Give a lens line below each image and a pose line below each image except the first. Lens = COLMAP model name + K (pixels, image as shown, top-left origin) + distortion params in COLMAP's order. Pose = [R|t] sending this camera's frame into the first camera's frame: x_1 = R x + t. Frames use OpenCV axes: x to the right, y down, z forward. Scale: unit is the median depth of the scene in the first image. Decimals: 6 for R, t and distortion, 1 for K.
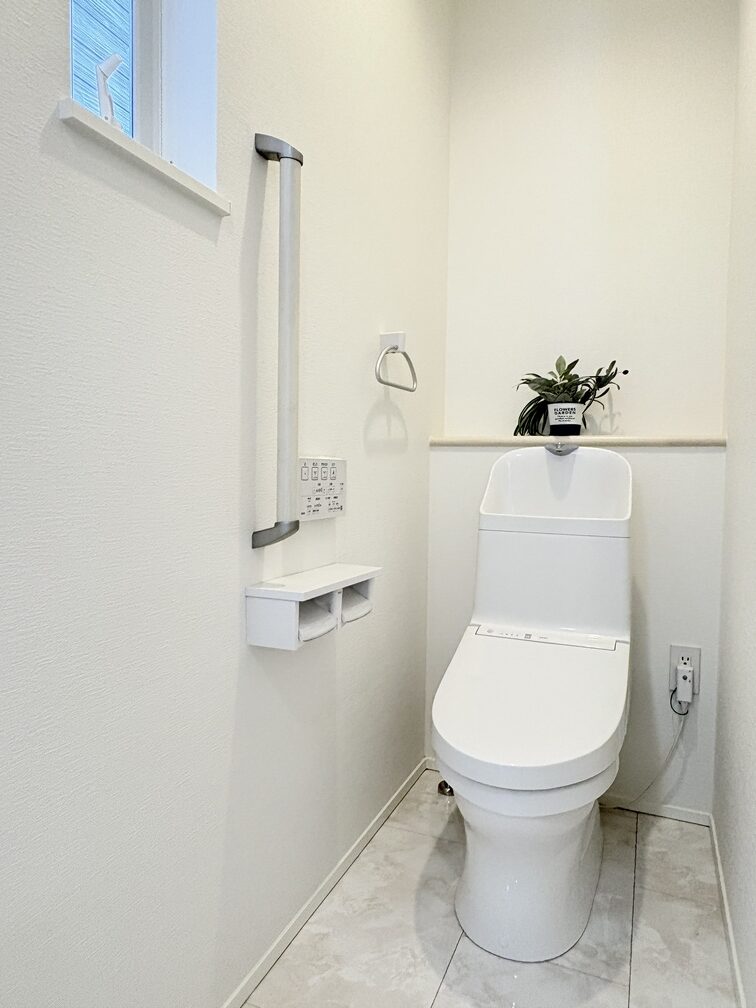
lens RADIAL K [[647.0, 0, 379.6], [0, 647.0, 502.8], [0, 0, 1]] dist [-0.005182, -0.000879]
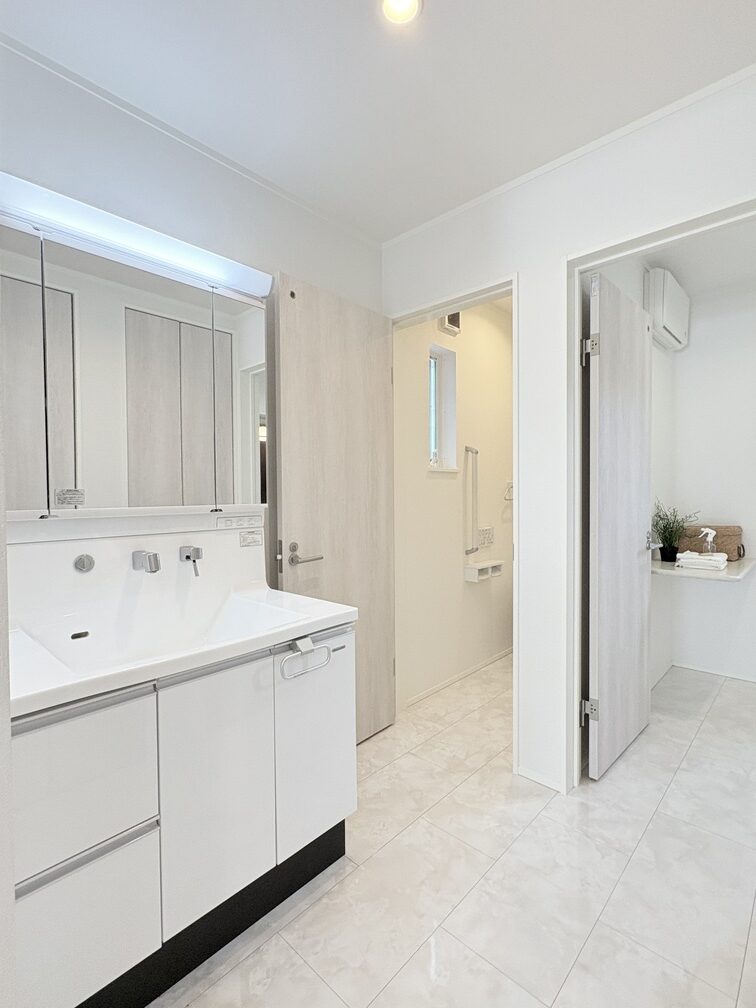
lens RADIAL K [[479.1, 0, 377.2], [0, 479.1, 500.1], [0, 0, 1]] dist [-0.014954, 0.000040]
pose [[0.938195, -0.017216, -0.345678, 0.270745], [0.008882, 0.999631, -0.025679, -0.172256], [0.345992, 0.021022, 0.938002, -1.687994]]
